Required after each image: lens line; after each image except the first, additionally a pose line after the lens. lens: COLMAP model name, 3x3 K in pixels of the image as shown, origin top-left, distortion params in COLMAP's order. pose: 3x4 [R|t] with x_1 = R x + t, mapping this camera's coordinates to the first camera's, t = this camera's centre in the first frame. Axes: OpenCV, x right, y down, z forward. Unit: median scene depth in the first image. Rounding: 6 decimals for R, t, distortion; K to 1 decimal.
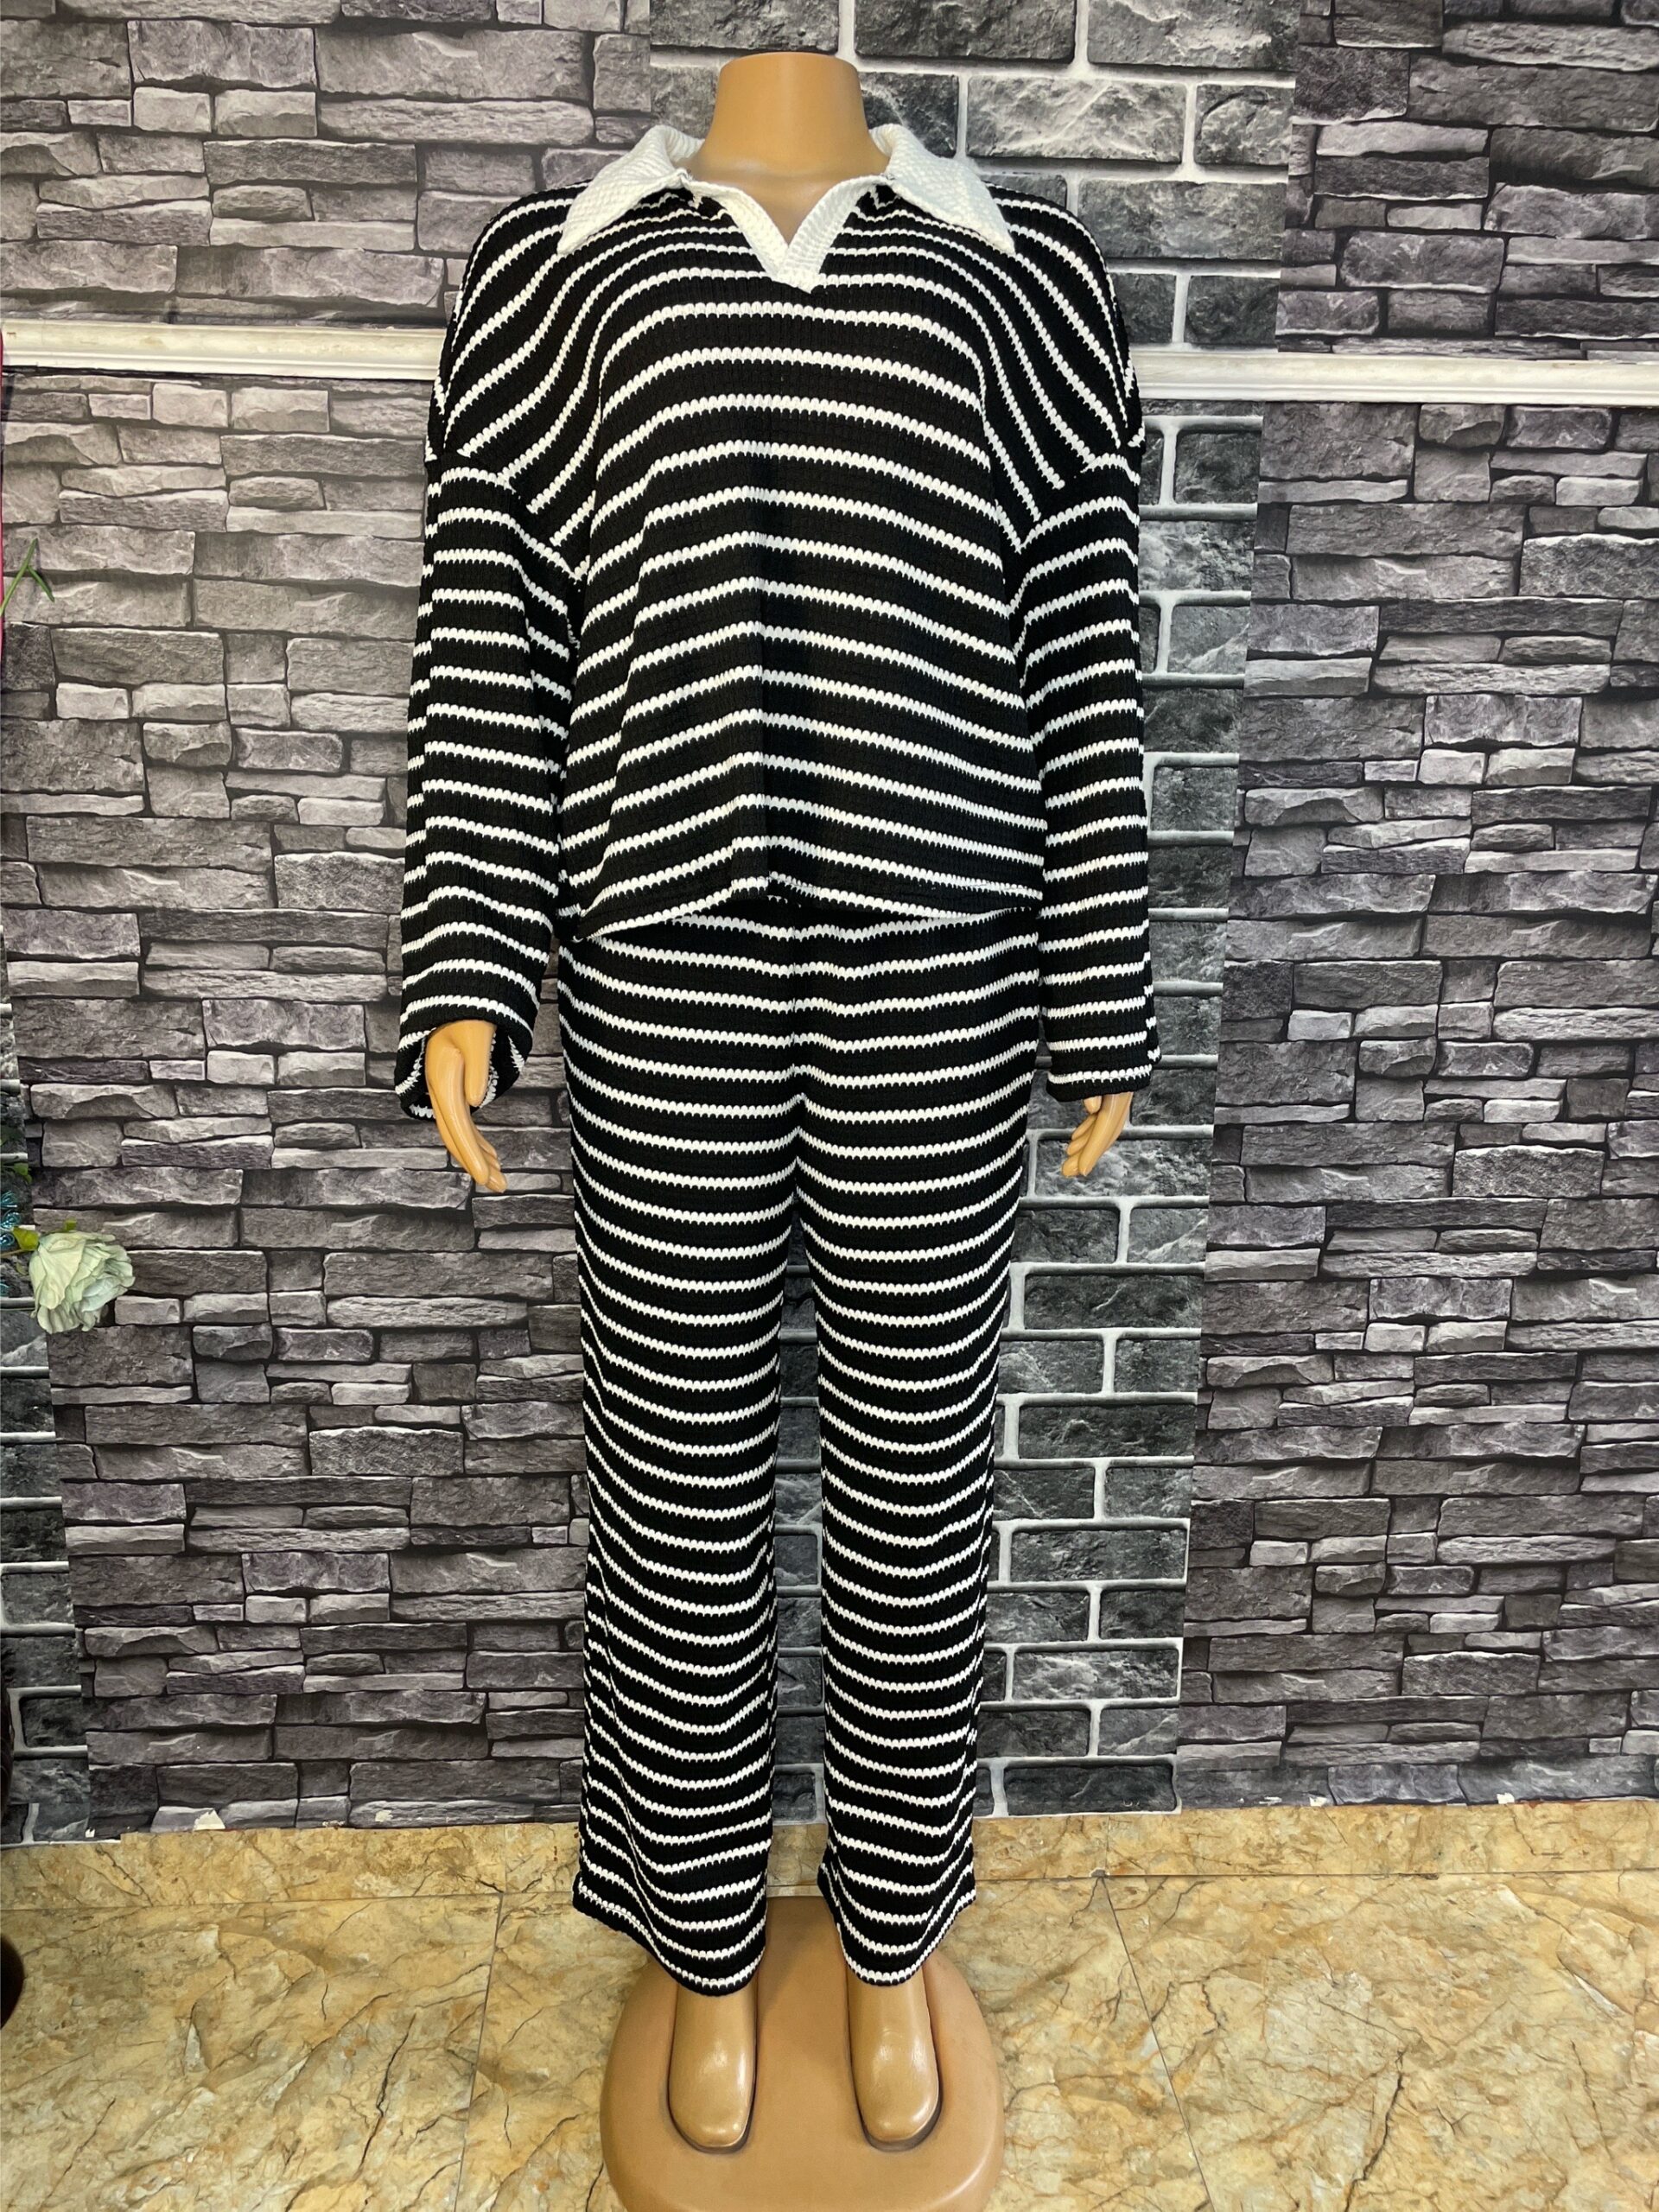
lens RADIAL K [[1714.2, 0, 809.4], [0, 1714.2, 1103.4], [0, 0, 1]] dist [0.082675, -0.117689]
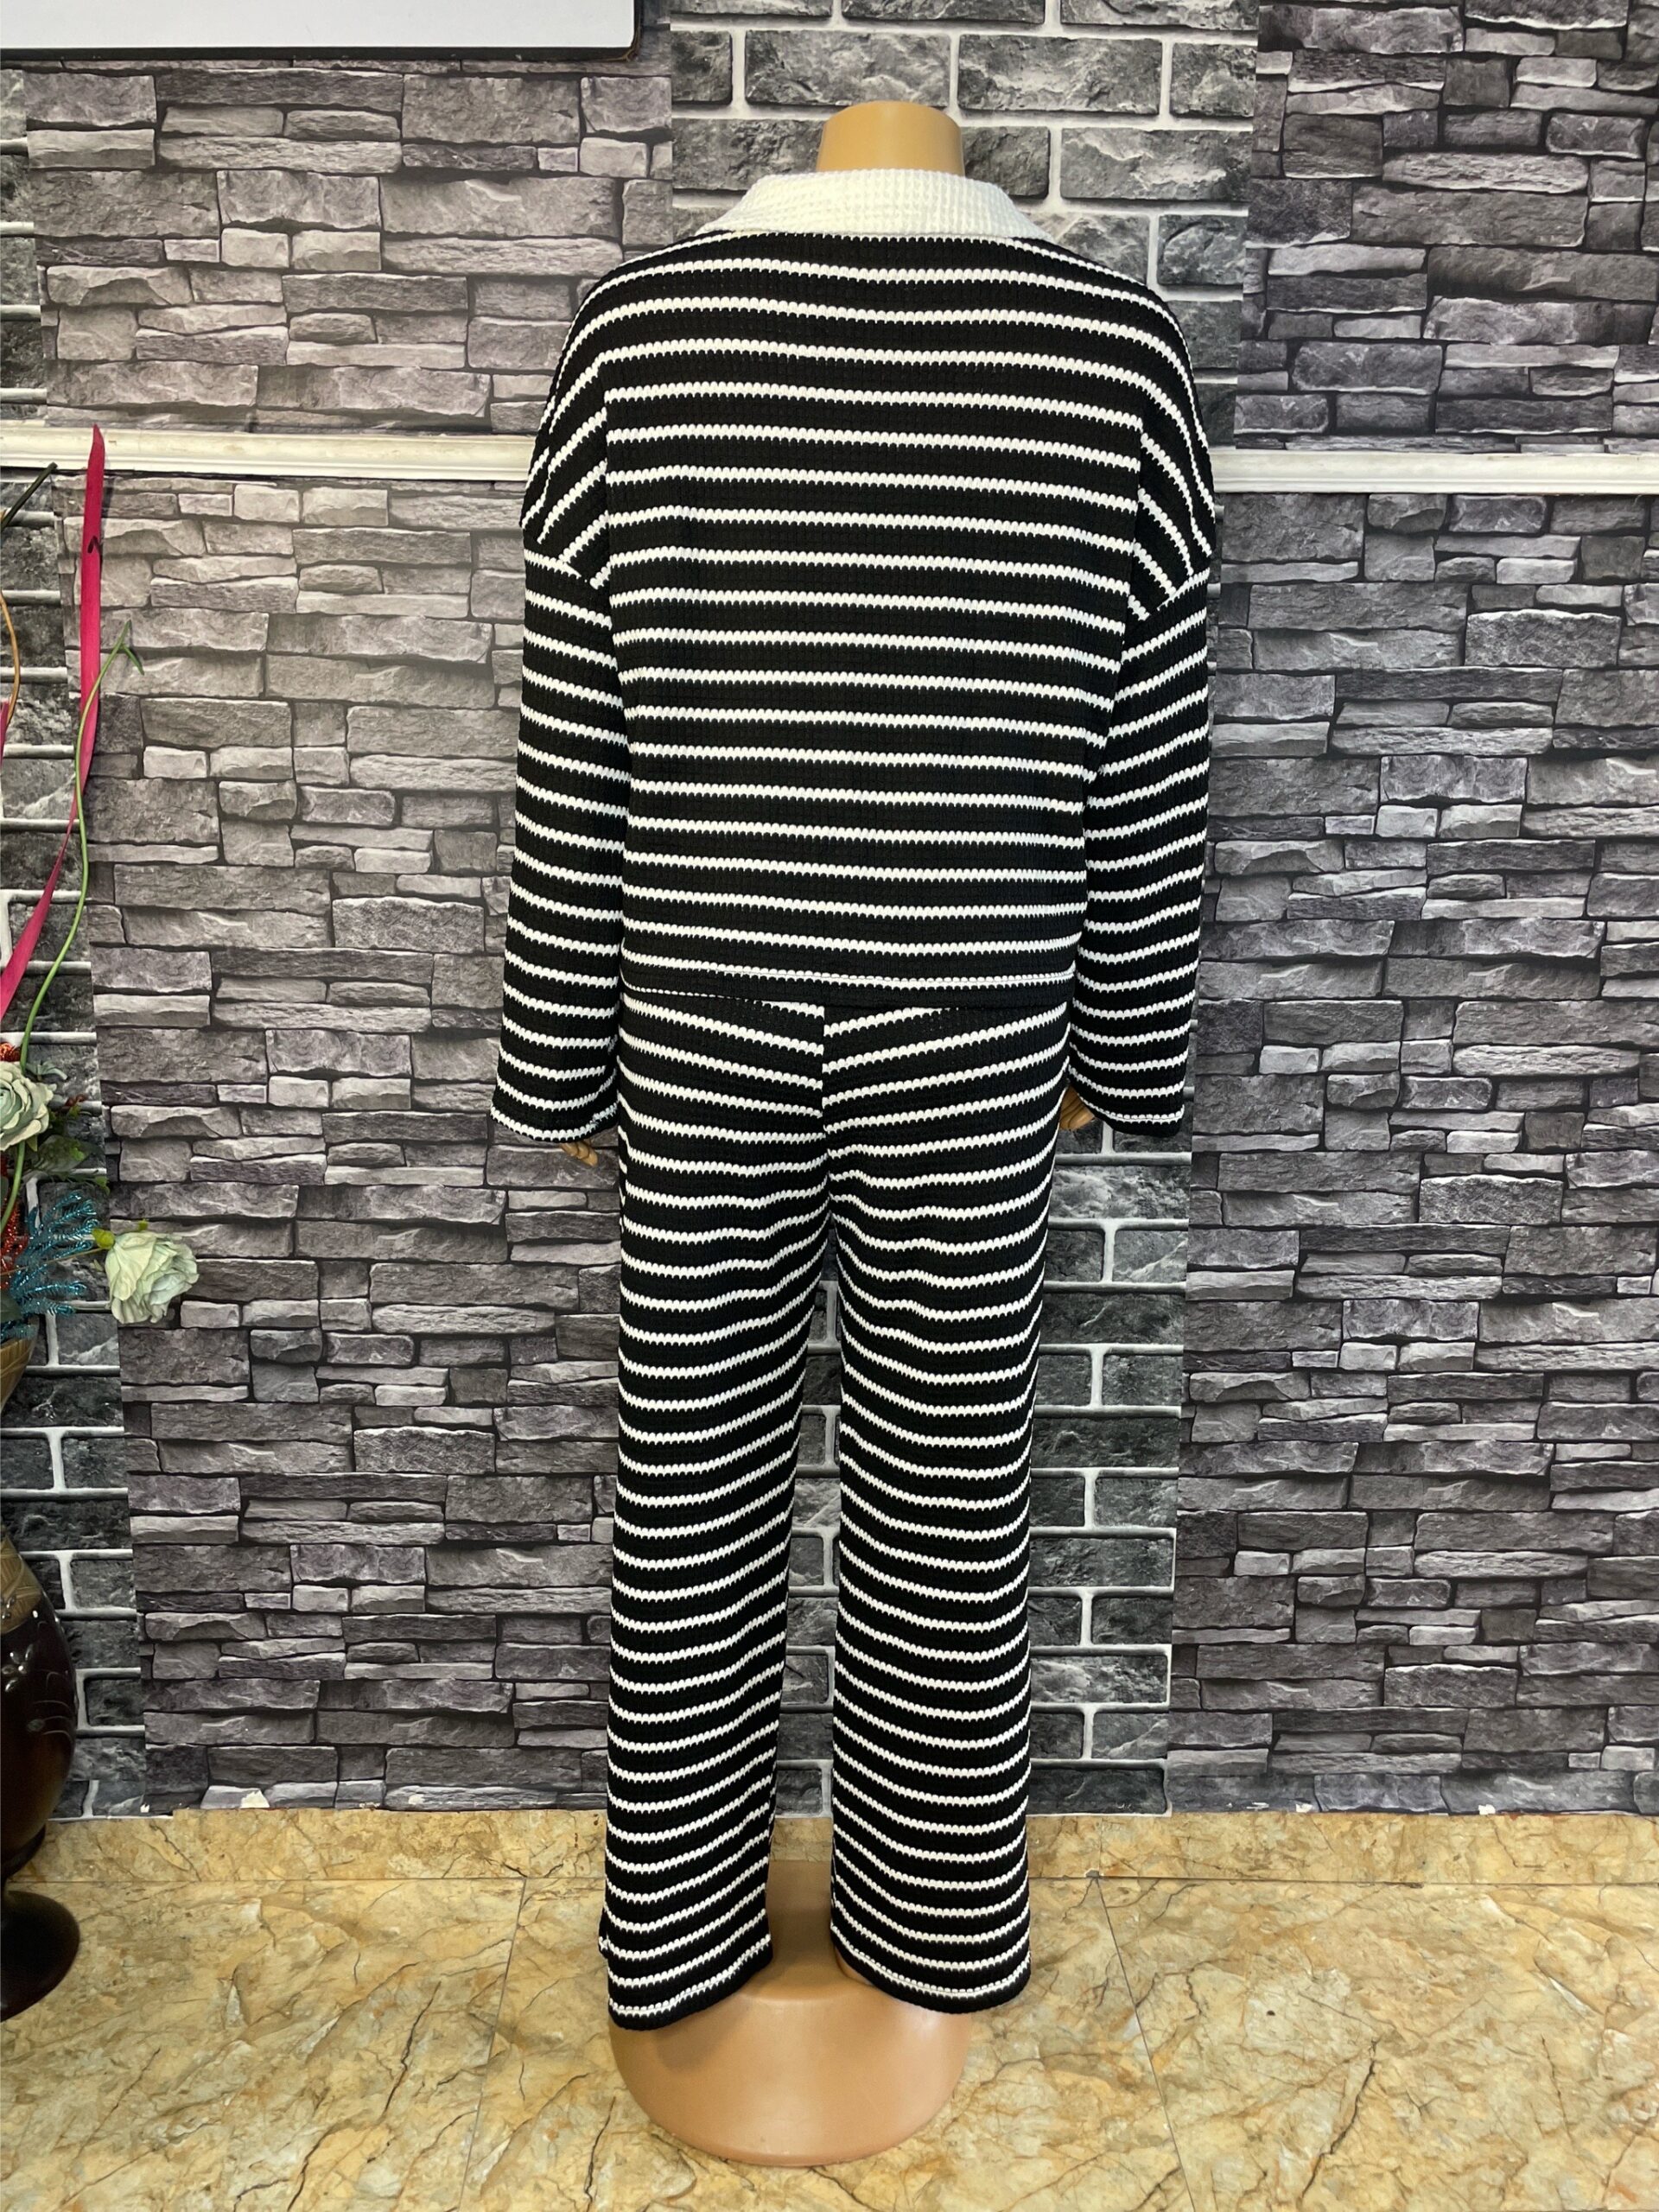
lens RADIAL K [[1714.2, 0, 809.0], [0, 1714.2, 1100.2], [0, 0, 1]] dist [0.082675, -0.117689]
pose [[0.999258, 0.005803, -0.038084, 0.039557], [-0.007723, 0.998695, -0.050484, 0.038672], [0.037742, 0.050740, 0.997999, -0.089697]]
